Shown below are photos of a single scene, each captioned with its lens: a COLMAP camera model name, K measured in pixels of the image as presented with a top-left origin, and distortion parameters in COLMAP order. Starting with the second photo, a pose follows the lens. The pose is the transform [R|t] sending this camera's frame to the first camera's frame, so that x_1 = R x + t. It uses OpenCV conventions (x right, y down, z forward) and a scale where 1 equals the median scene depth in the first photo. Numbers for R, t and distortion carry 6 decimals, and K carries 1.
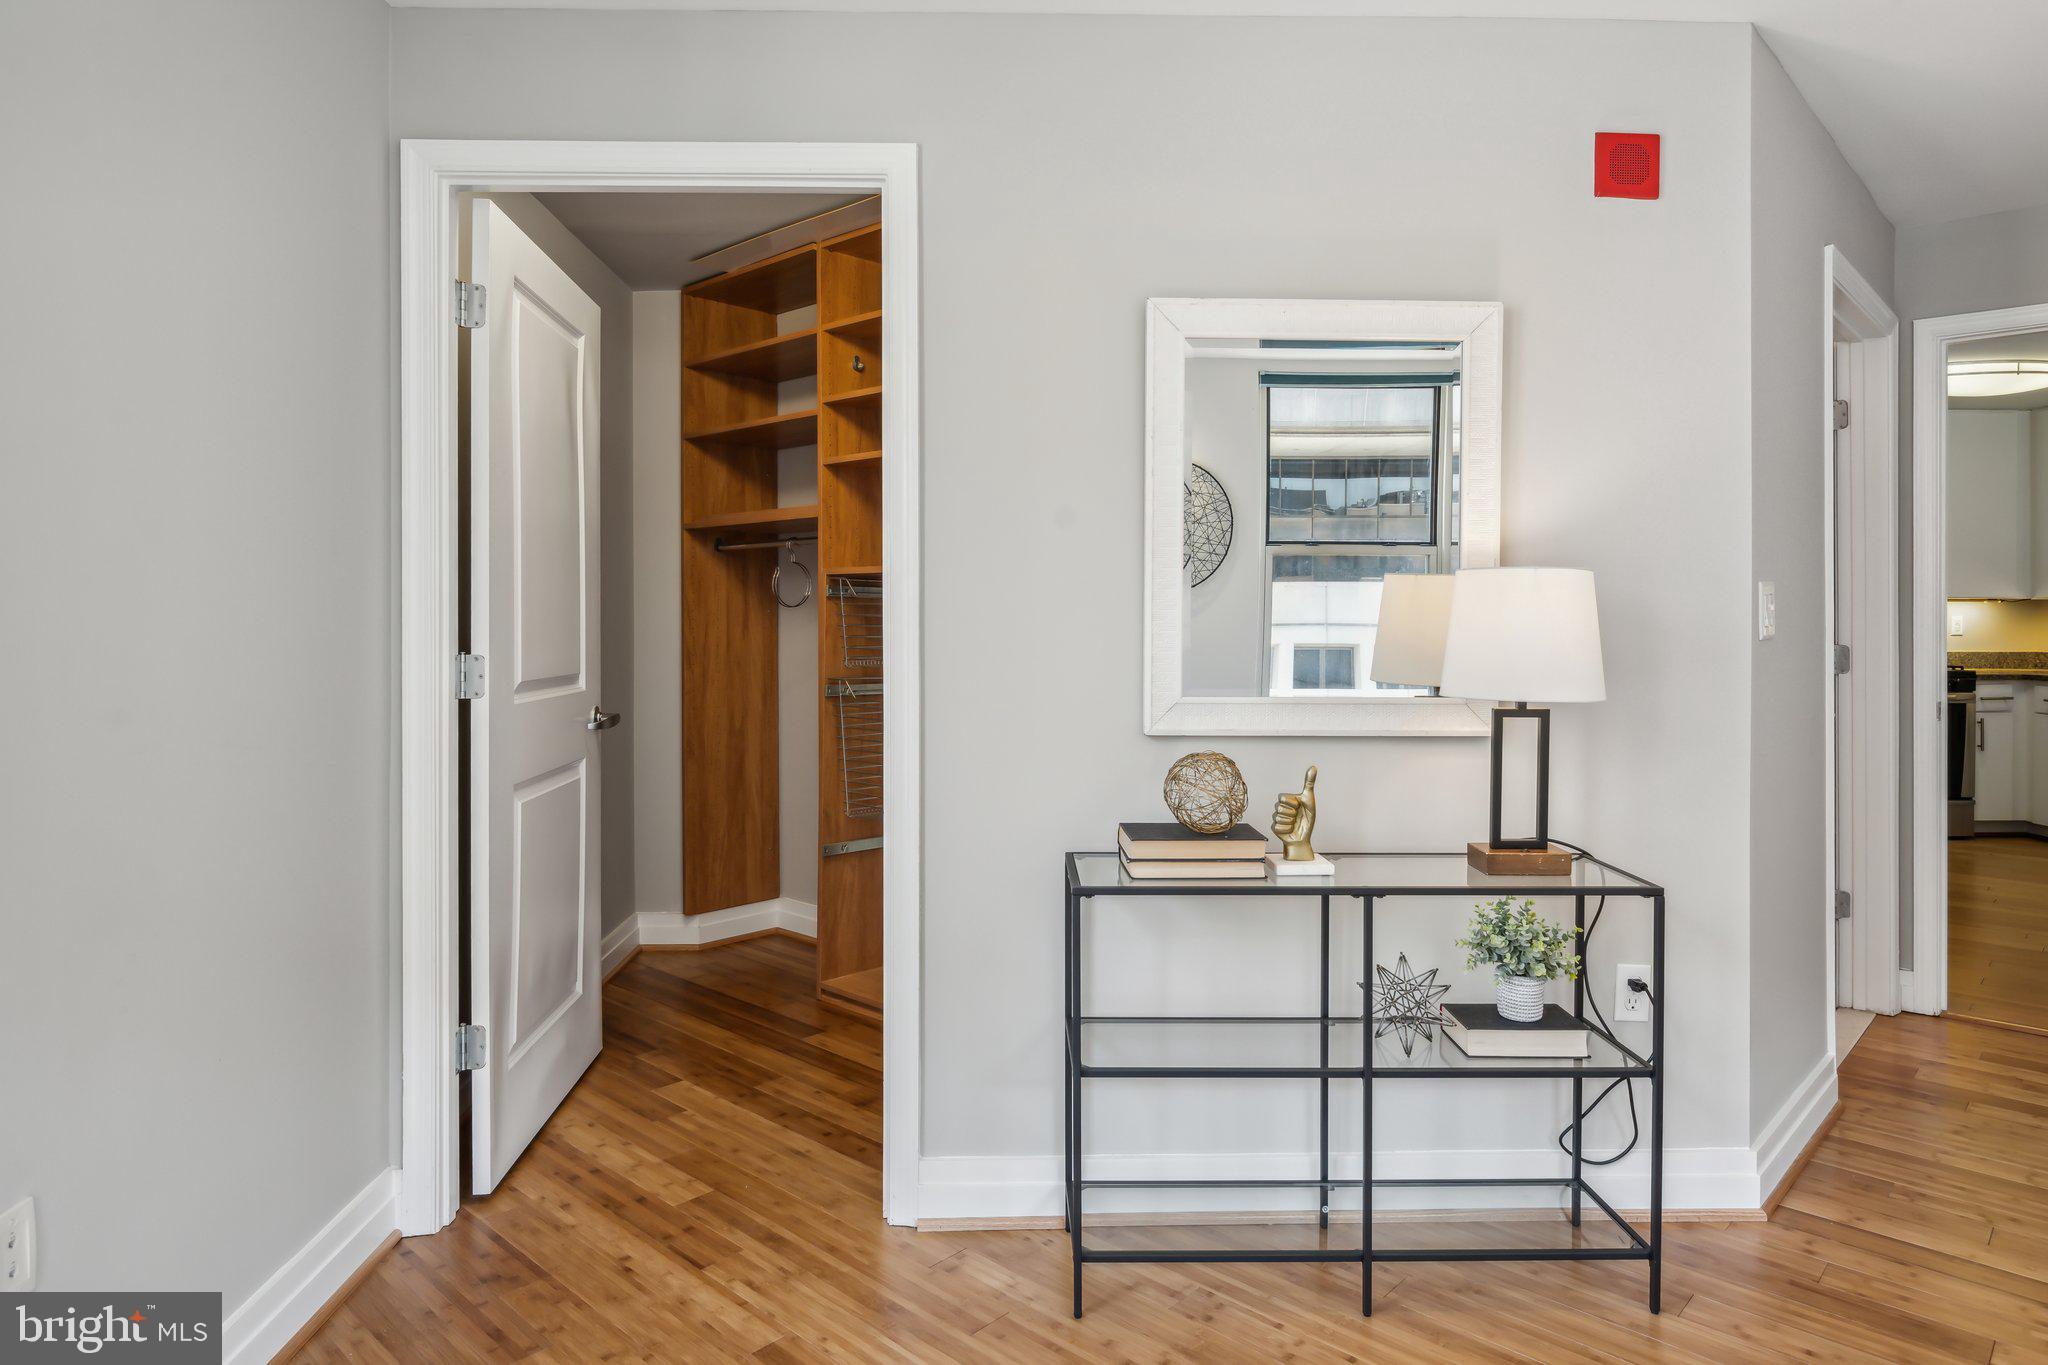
lens RADIAL K [[1233.1, 0, 1018.8], [0, 1233.1, 619.9], [0, 0, 1]] dist [-0.006176, 0.004334]
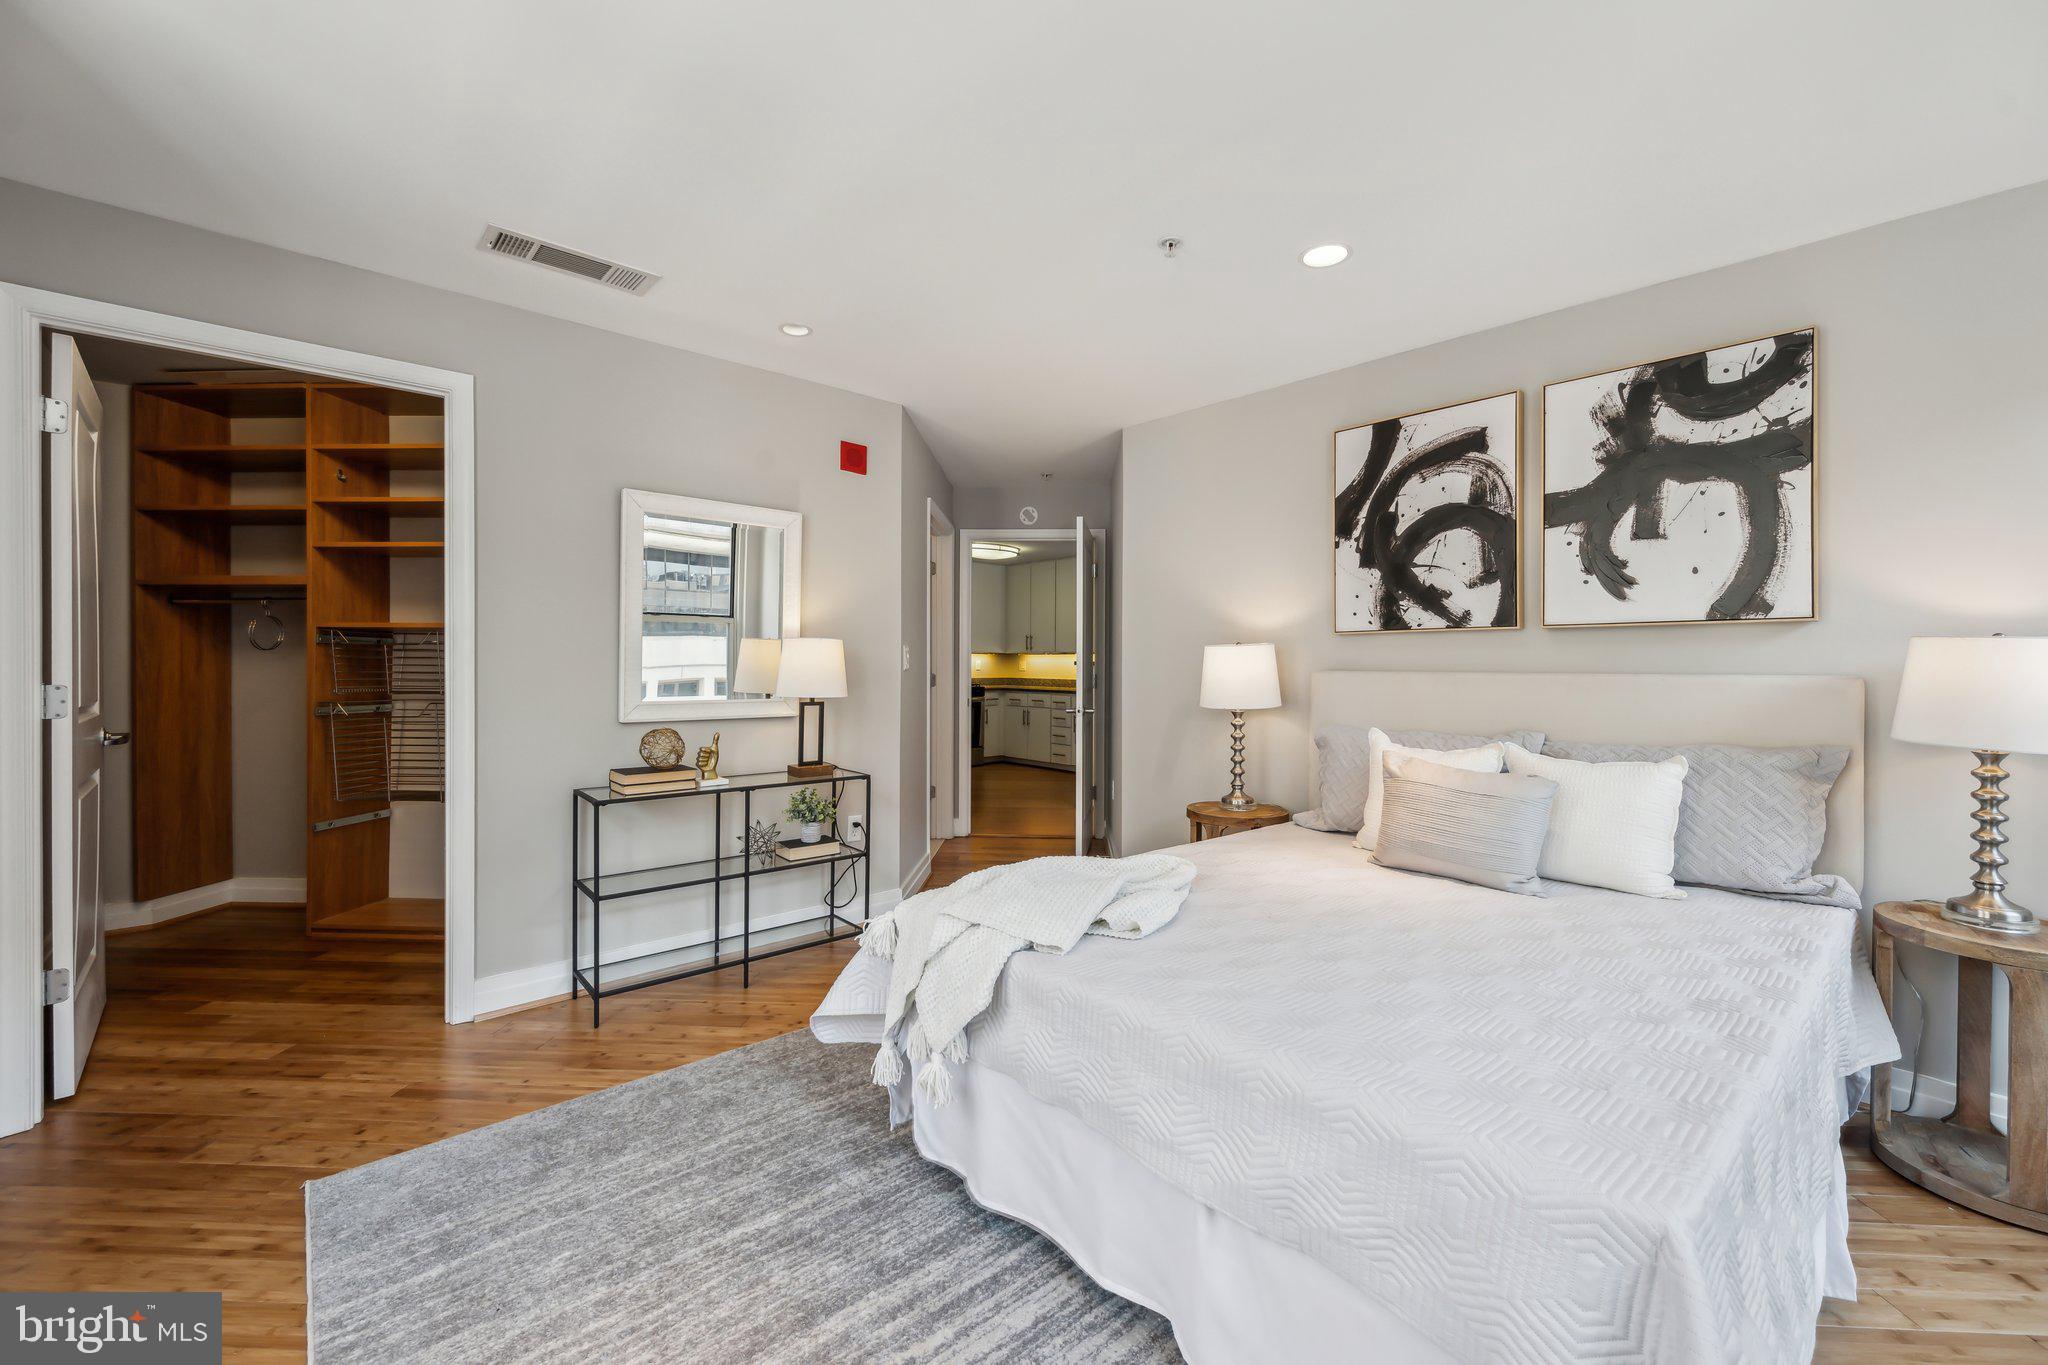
lens RADIAL K [[814.0, 0, 1029.0], [0, 814.0, 665.2], [0, 0, 1]] dist [0.000457, -0.000467]
pose [[0.758422, 0.000629, 0.651763, -0.145232], [-0.003686, 0.999988, 0.003324, 0.000170], [-0.651753, -0.004923, 0.758415, -0.211129]]
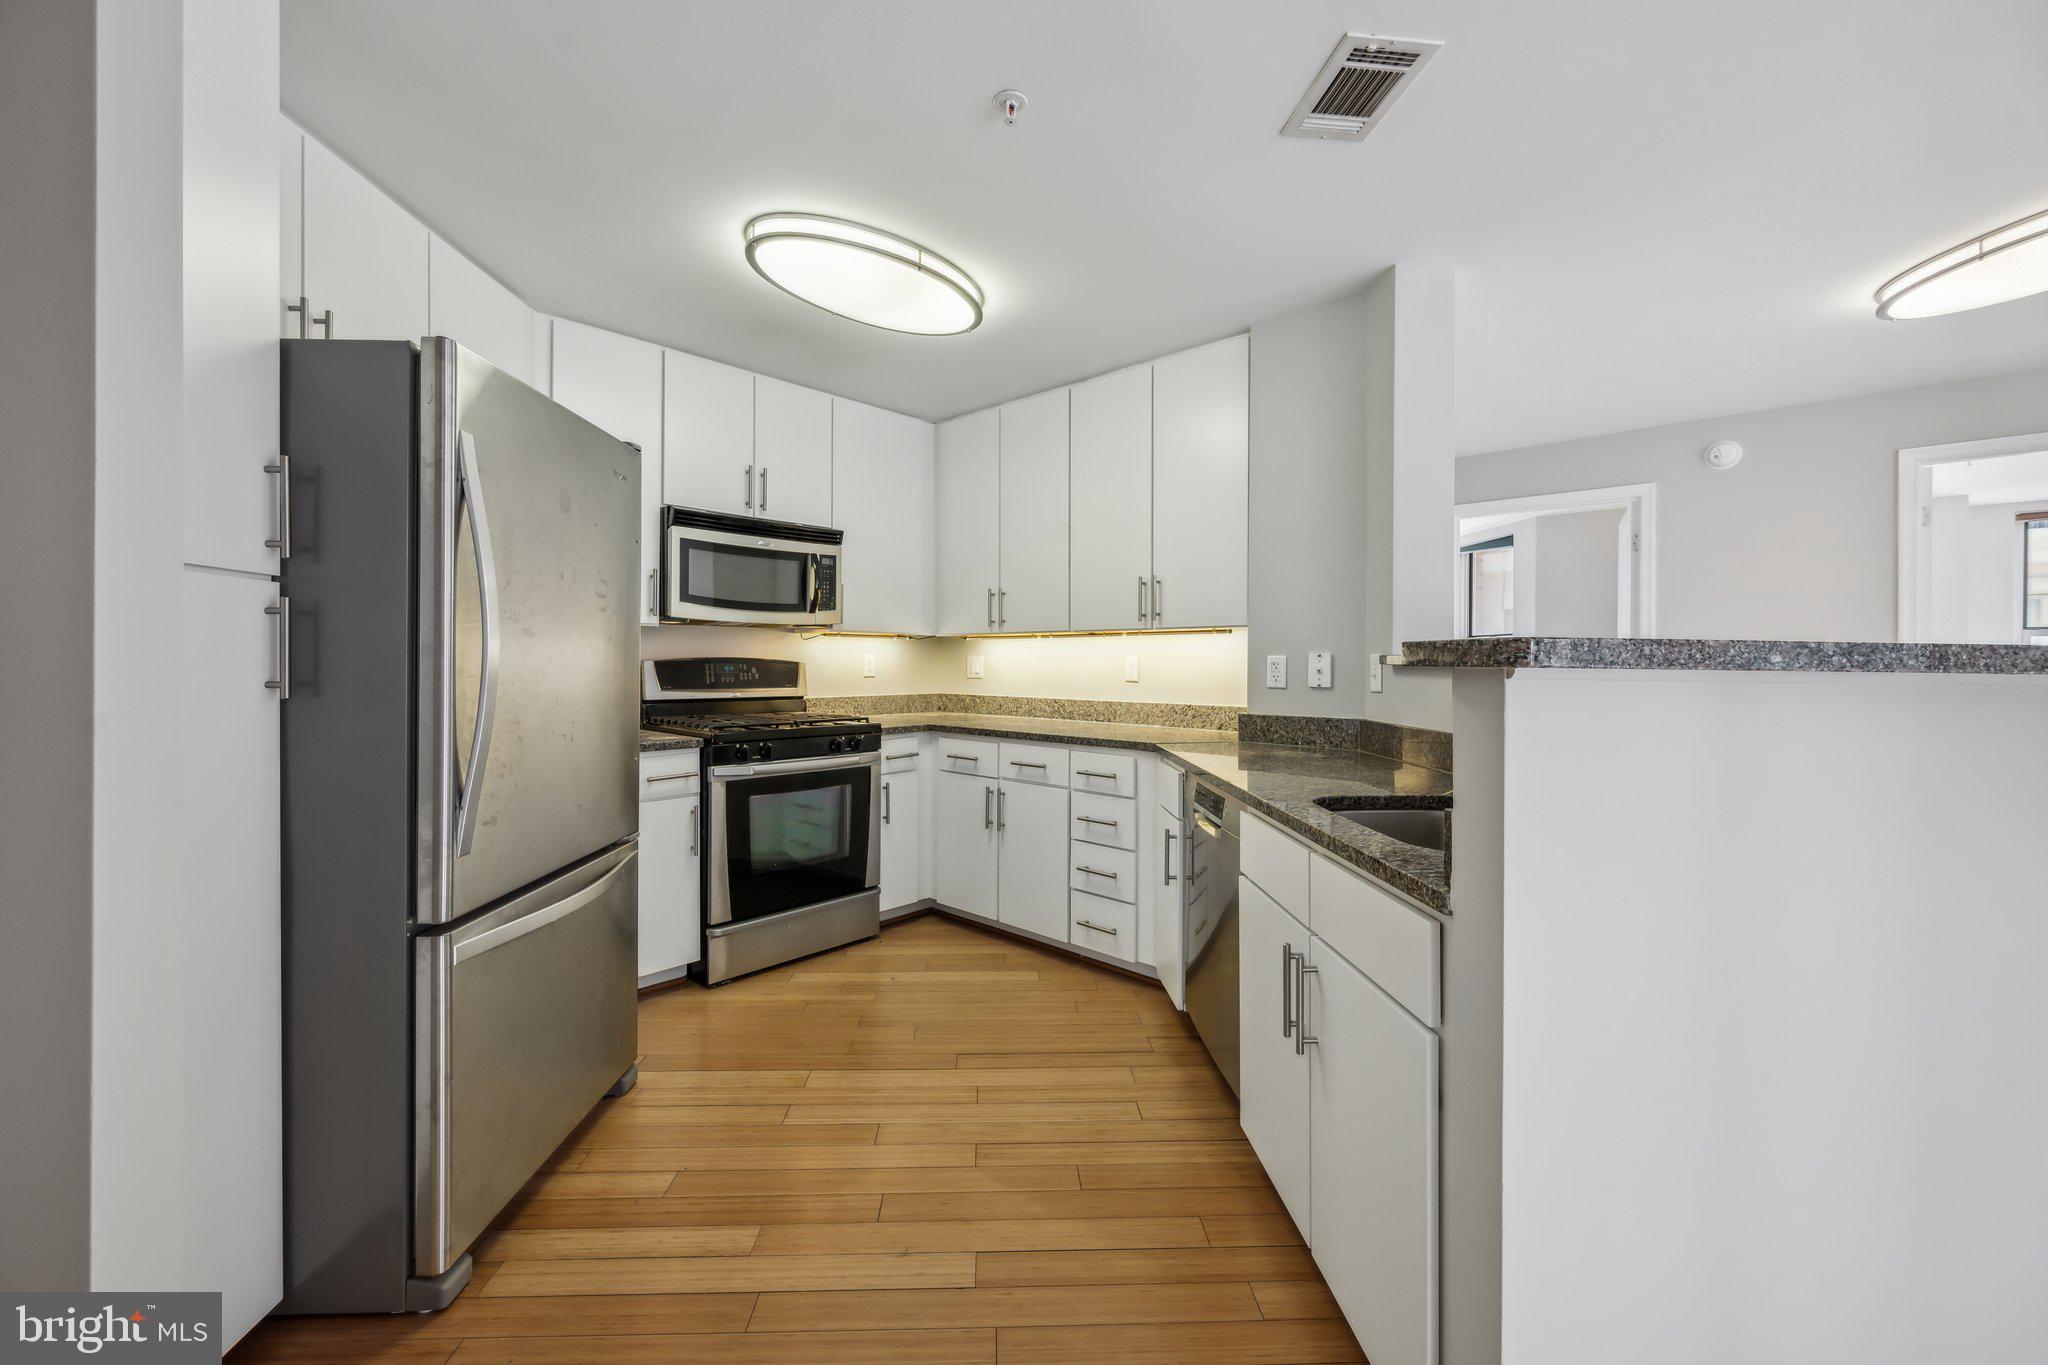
lens RADIAL K [[814.0, 0, 1011.4], [0, 814.0, 672.5], [0, 0, 1]] dist [0.000457, -0.000467]
pose [[0.708518, -0.006882, 0.705659, 0.871427], [0.001105, 0.999962, 0.008642, 0.007961], [-0.705692, -0.005344, 0.708499, 1.061087]]
